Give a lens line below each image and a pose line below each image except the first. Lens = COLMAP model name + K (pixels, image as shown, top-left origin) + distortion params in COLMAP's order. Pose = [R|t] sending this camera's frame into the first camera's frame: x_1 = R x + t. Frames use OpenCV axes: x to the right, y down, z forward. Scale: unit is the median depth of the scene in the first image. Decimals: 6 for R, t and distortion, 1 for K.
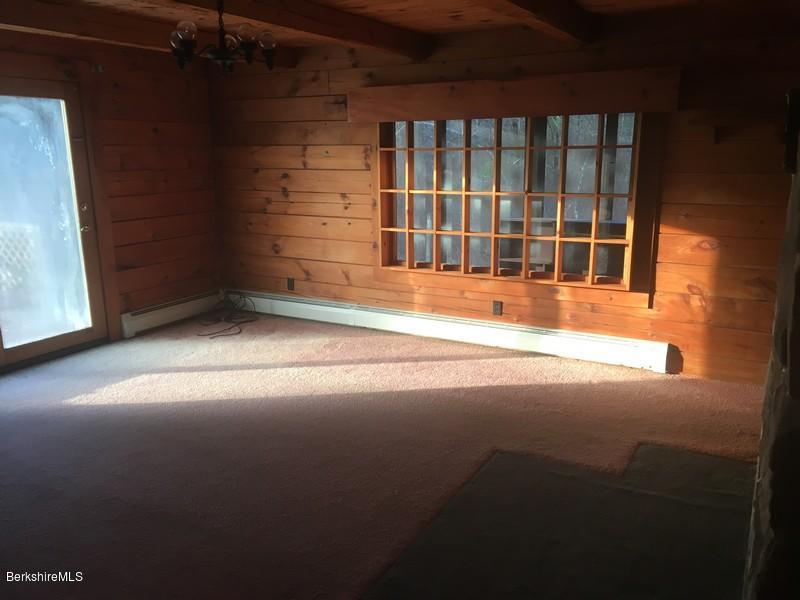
lens RADIAL K [[684.7, 0, 400.0], [0, 684.7, 300.0], [0, 0, 1]] dist [0.118264, -0.127991]
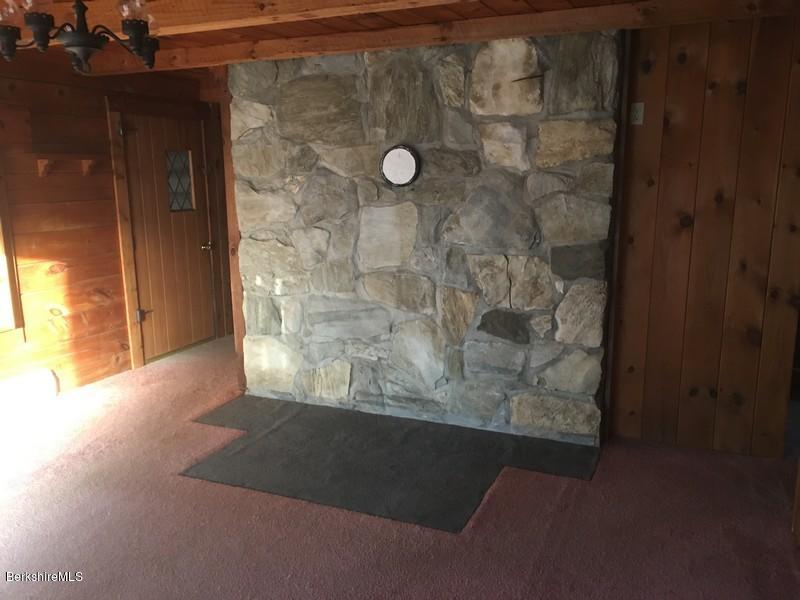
lens RADIAL K [[684.7, 0, 400.0], [0, 684.7, 300.0], [0, 0, 1]] dist [0.118264, -0.127991]
pose [[-0.088983, -0.180343, 0.979570, -0.614048], [0.237687, 0.951214, 0.196714, -0.107931], [-0.967258, 0.250335, -0.041776, 0.490115]]
